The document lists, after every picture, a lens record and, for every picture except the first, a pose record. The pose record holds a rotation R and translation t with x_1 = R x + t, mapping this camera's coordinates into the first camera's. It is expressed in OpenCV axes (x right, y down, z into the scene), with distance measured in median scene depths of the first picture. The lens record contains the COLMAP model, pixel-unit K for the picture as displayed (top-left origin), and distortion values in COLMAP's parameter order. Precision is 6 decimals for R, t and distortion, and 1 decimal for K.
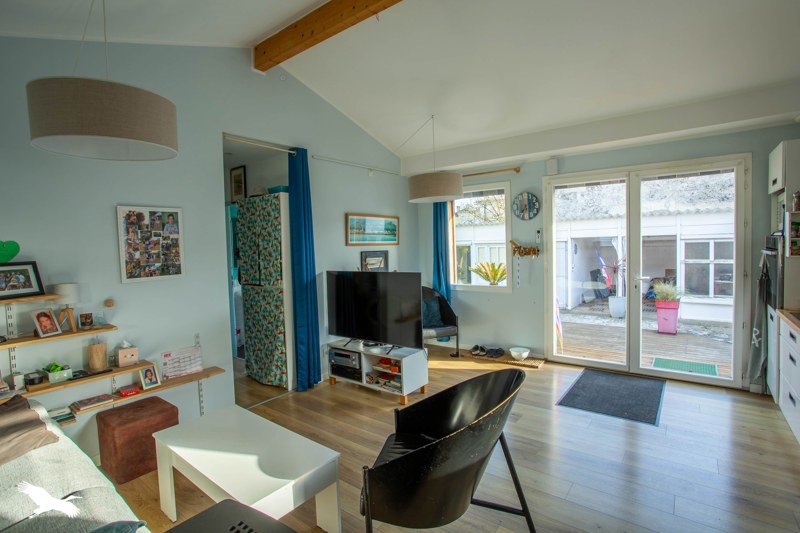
lens RADIAL K [[400.1, 0, 400.0], [0, 400.1, 266.5], [0, 0, 1]] dist [-0.002938, -0.000761]
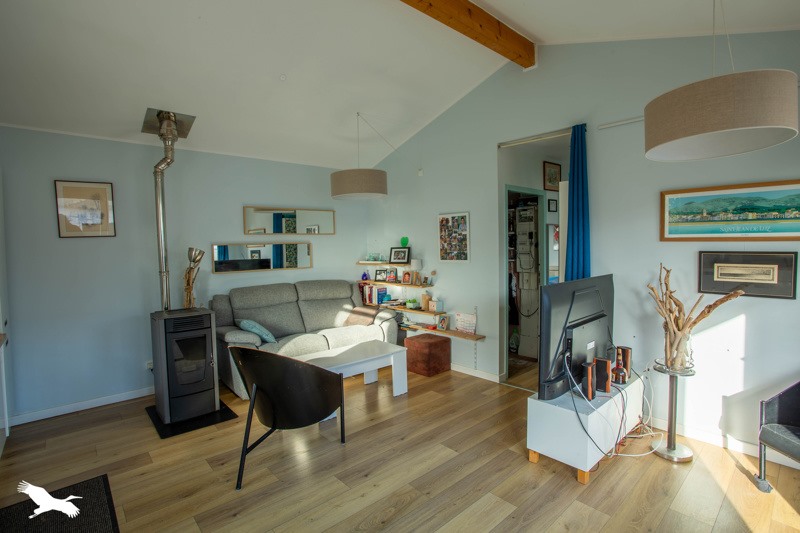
lens RADIAL K [[400.1, 0, 400.0], [0, 400.1, 266.5], [0, 0, 1]] dist [-0.002938, -0.000761]
pose [[-0.157171, 0.082432, -0.984125, 0.906680], [-0.042580, 0.995018, 0.090144, -0.078482], [0.986653, 0.056072, -0.152878, 1.042283]]
